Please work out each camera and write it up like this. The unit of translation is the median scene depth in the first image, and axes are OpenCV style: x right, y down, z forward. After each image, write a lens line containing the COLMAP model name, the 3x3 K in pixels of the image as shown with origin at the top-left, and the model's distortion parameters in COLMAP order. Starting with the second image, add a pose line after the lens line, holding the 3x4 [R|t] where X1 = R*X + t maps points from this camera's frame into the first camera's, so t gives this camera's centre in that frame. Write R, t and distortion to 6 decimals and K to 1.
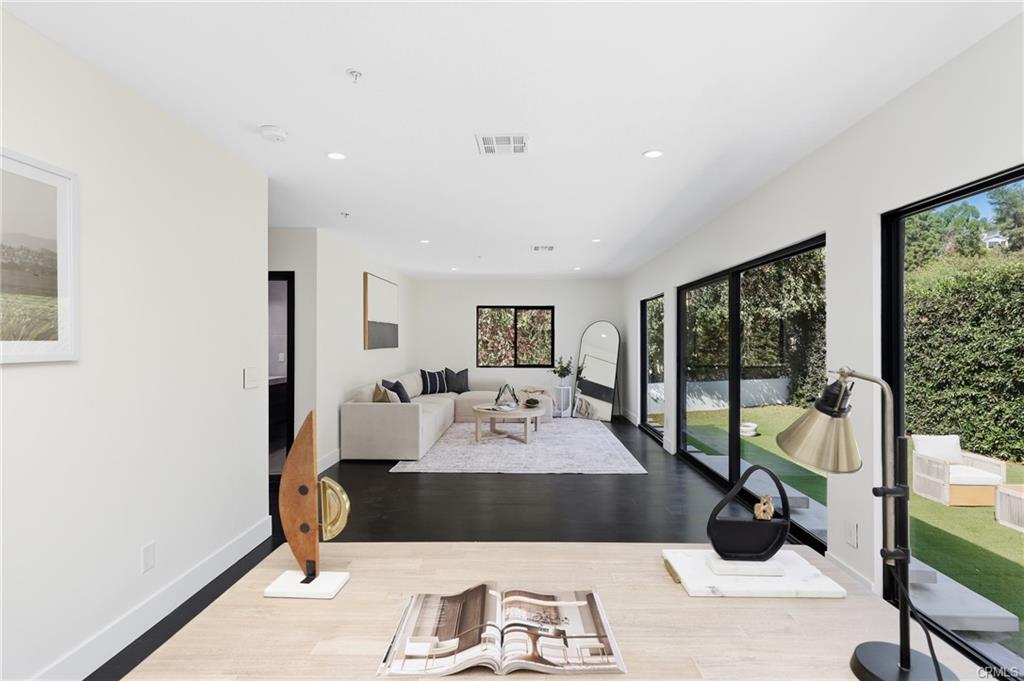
lens RADIAL K [[468.4, 0, 513.7], [0, 468.4, 336.7], [0, 0, 1]] dist [0.003873, -0.002613]
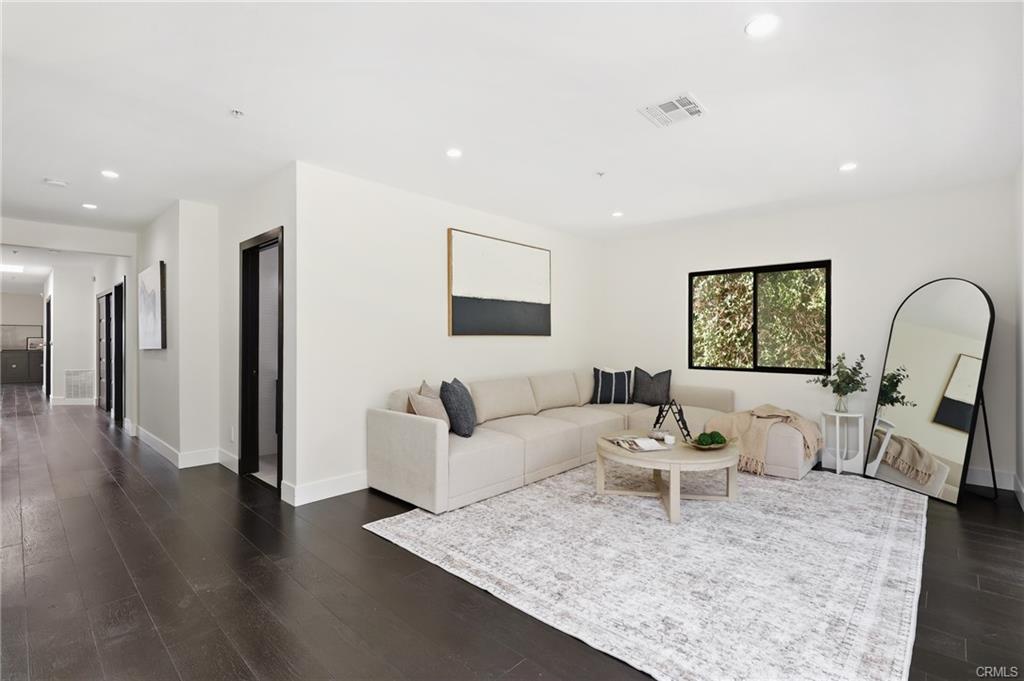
lens RADIAL K [[468.4, 0, 528.8], [0, 468.4, 331.0], [0, 0, 1]] dist [0.003873, -0.002613]
pose [[0.766711, -0.010722, -0.641903, 0.191463], [0.004753, 0.999928, -0.011025, 0.023241], [0.641975, 0.005402, 0.766707, 0.423661]]
